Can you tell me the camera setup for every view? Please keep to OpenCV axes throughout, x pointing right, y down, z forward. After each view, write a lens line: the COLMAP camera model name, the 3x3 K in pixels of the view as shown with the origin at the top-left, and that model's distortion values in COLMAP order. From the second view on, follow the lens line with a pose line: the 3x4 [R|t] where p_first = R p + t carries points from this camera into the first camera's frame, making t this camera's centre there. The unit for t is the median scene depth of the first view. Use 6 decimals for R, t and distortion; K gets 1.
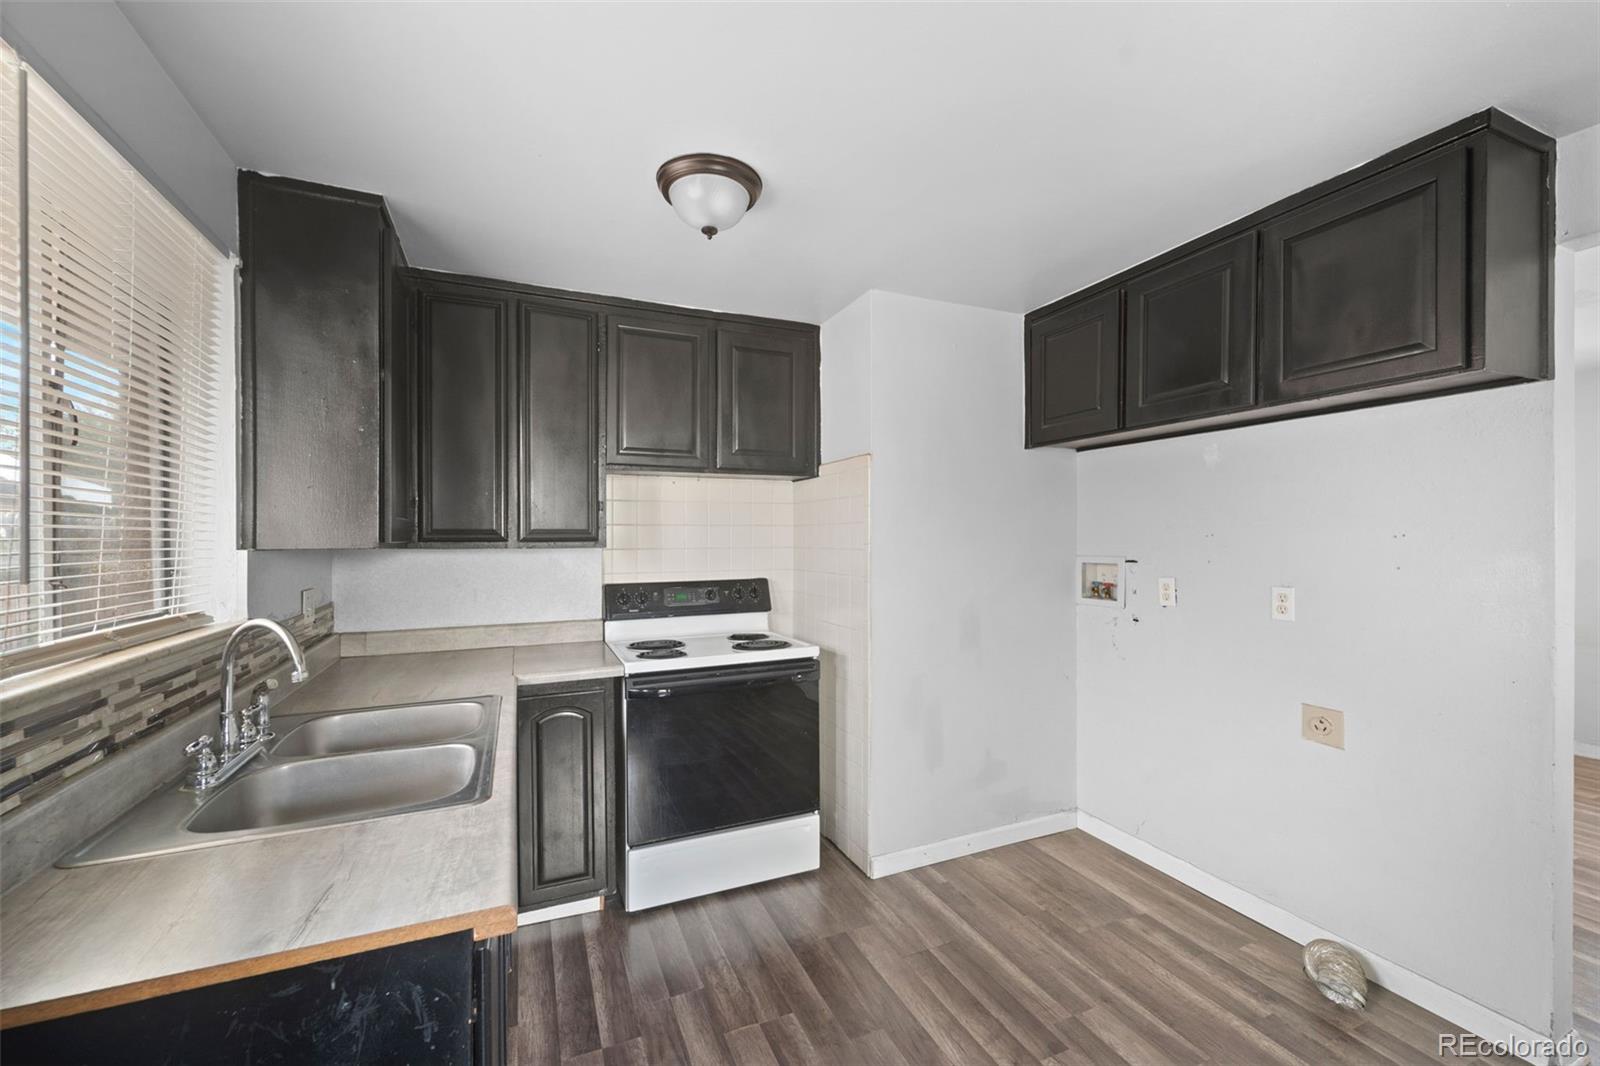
lens RADIAL K [[655.1, 0, 807.3], [0, 655.1, 543.1], [0, 0, 1]] dist [0.003769, -0.002618]
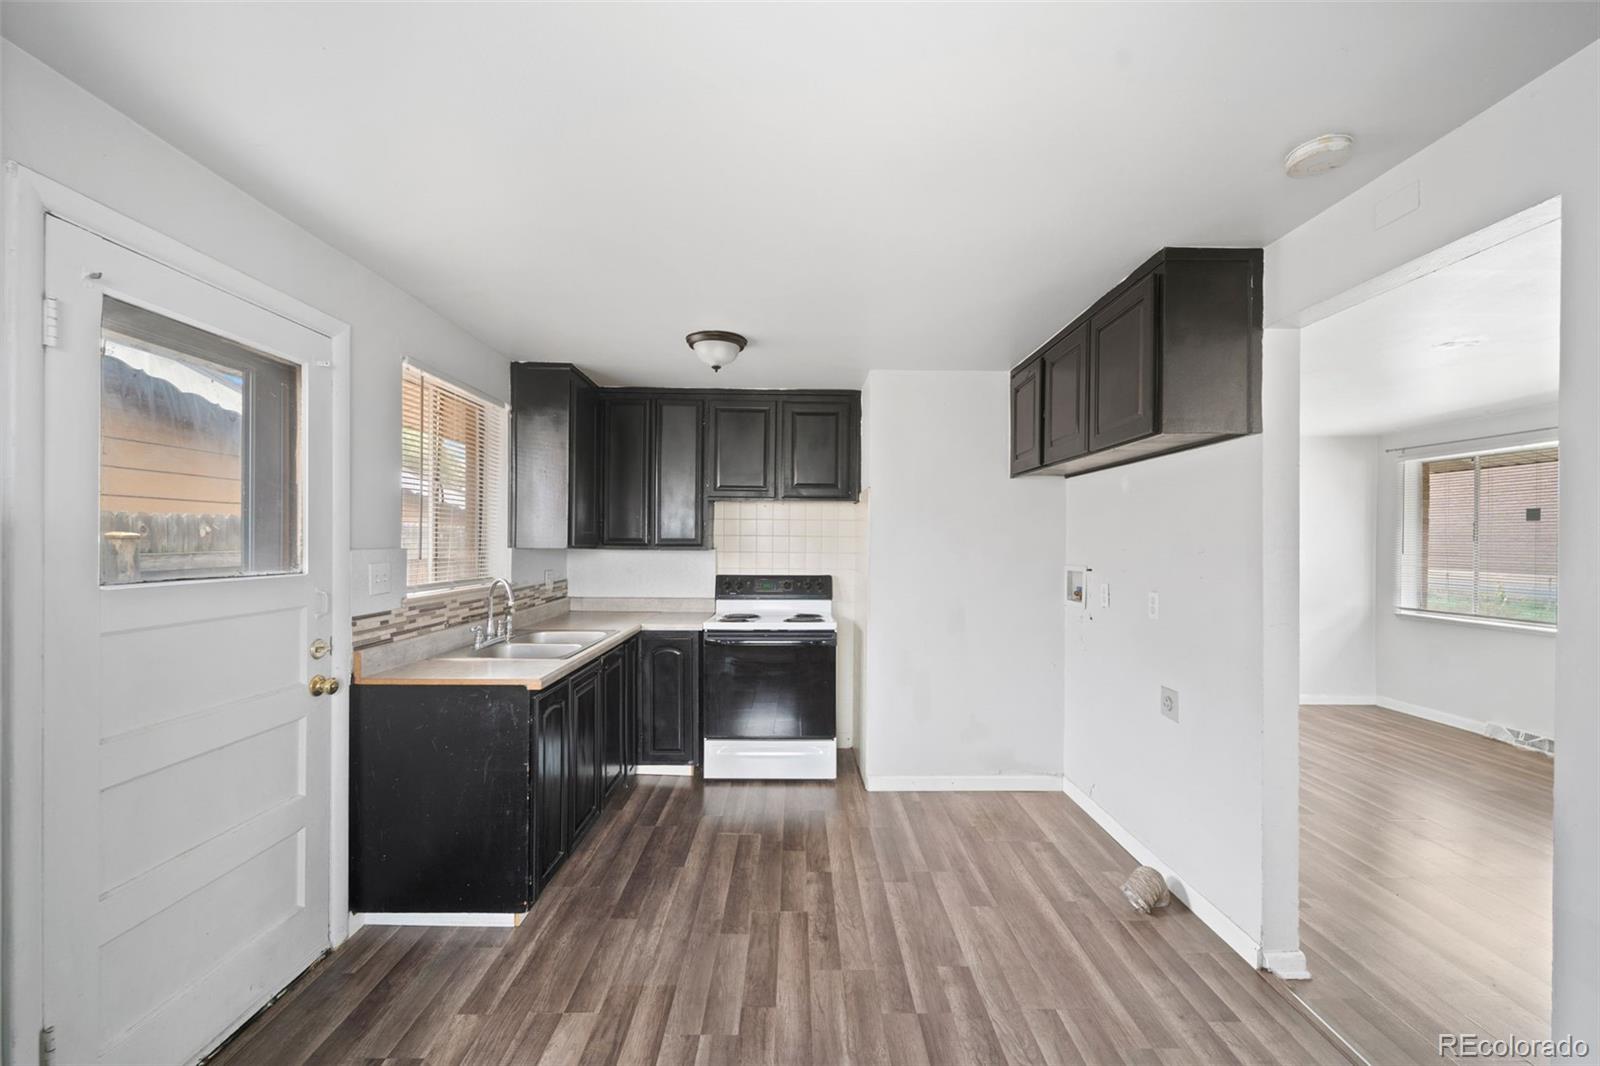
lens RADIAL K [[655.1, 0, 805.6], [0, 655.1, 551.4], [0, 0, 1]] dist [0.003769, -0.002618]
pose [[0.920165, 0.018355, -0.391101, 0.567820], [-0.017277, 0.999831, 0.006273, -0.005740], [0.391150, 0.000985, 0.920326, -0.375451]]
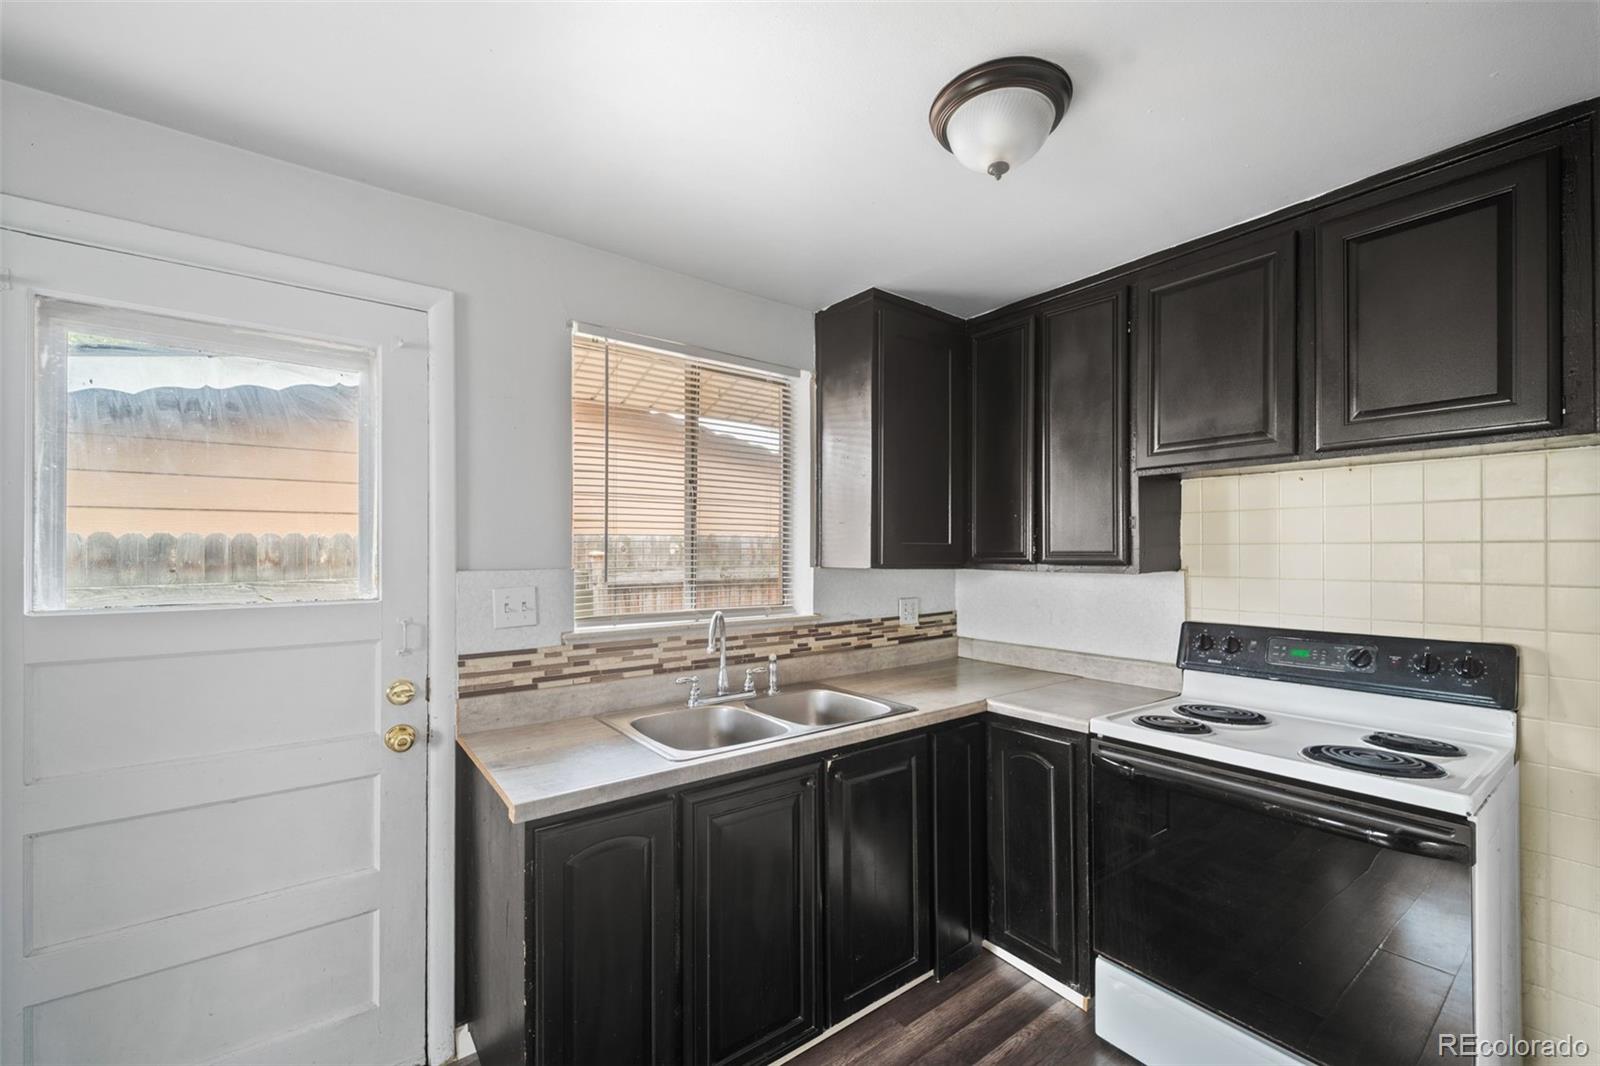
lens RADIAL K [[655.1, 0, 795.2], [0, 655.1, 550.3], [0, 0, 1]] dist [0.003769, -0.002618]
pose [[0.221759, 0.001126, -0.975101, 0.417476], [-0.011361, 0.999934, -0.001429, -0.017674], [0.975035, 0.011395, 0.221757, 0.454779]]
